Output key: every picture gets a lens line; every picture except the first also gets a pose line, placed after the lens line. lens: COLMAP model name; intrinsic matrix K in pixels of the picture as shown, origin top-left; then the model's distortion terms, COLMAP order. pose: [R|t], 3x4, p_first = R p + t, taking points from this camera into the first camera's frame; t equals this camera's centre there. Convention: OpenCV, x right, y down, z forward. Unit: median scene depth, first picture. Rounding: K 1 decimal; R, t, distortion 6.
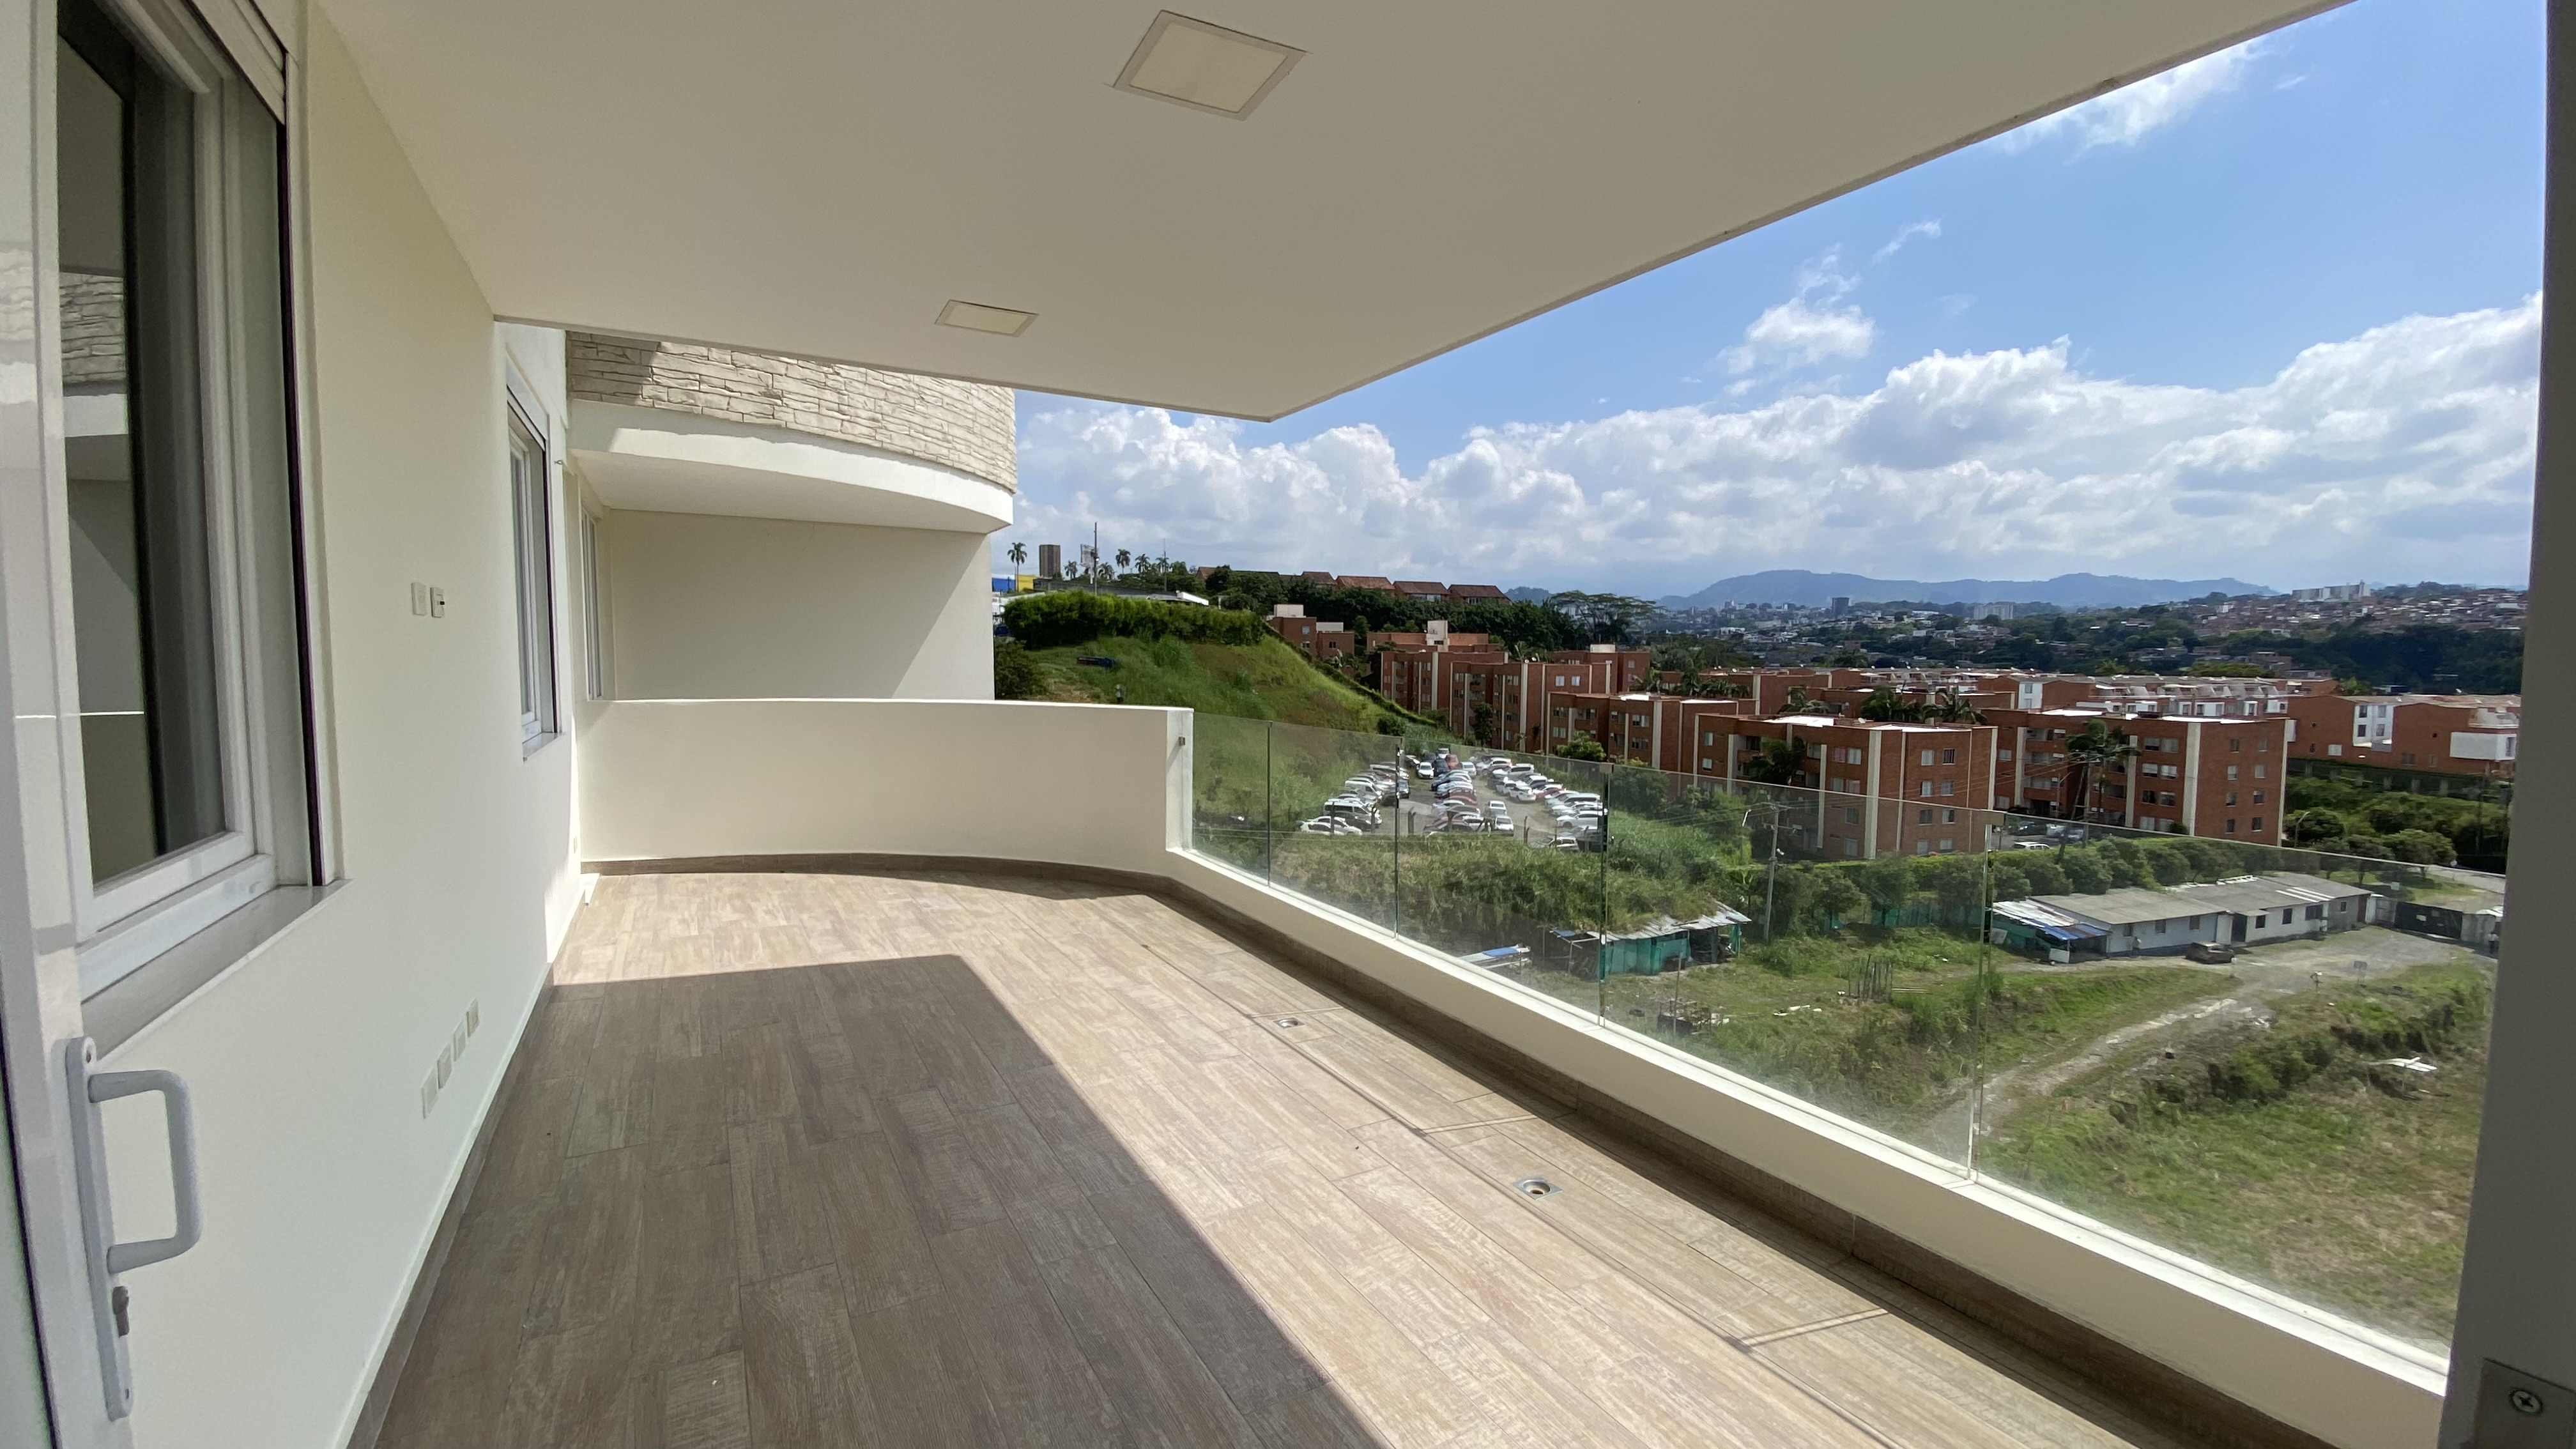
lens RADIAL K [[1044.4, 0, 1260.1], [0, 1044.4, 720.0], [0, 0, 1]] dist [0.000966, -0.015214]
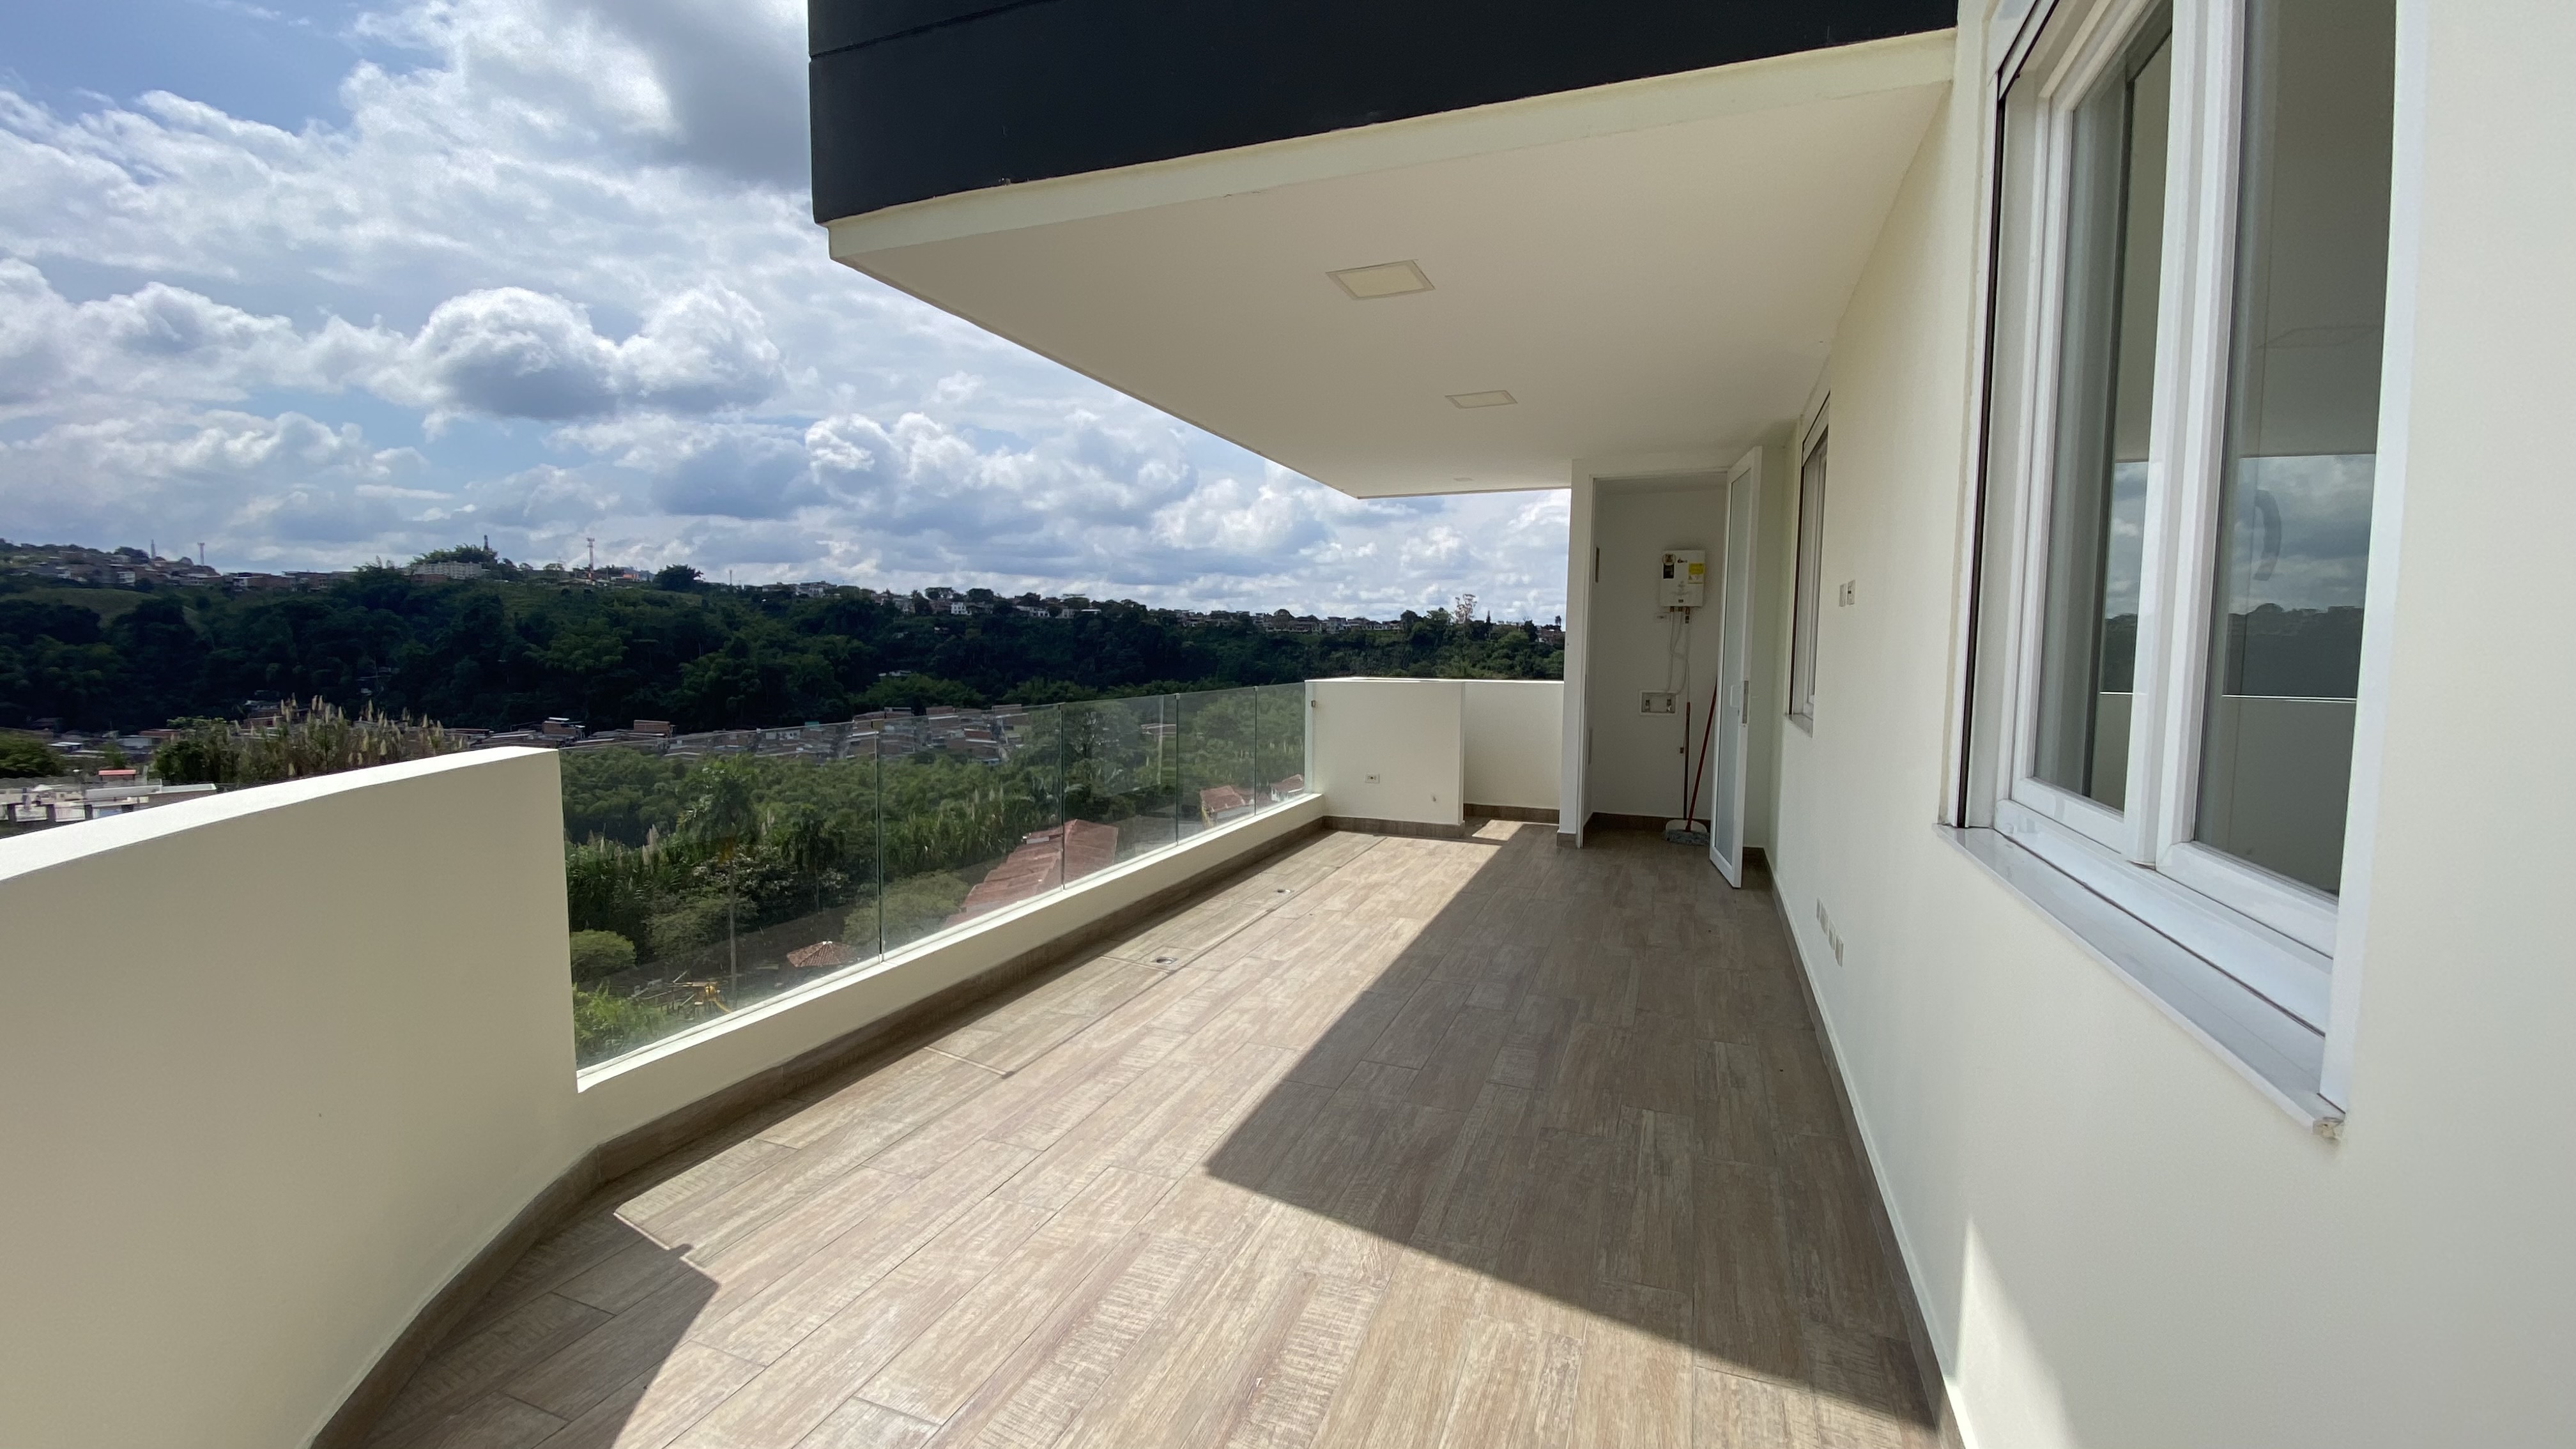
lens RADIAL K [[1038.8, 0, 1280.3], [0, 1038.8, 724.9], [0, 0, 1]] dist [0.044310, -0.044445]
pose [[-0.642111, -0.072024, 0.763221, -0.897618], [0.042112, 0.990760, 0.128926, -0.102811], [-0.765454, 0.114925, -0.633145, 1.593494]]
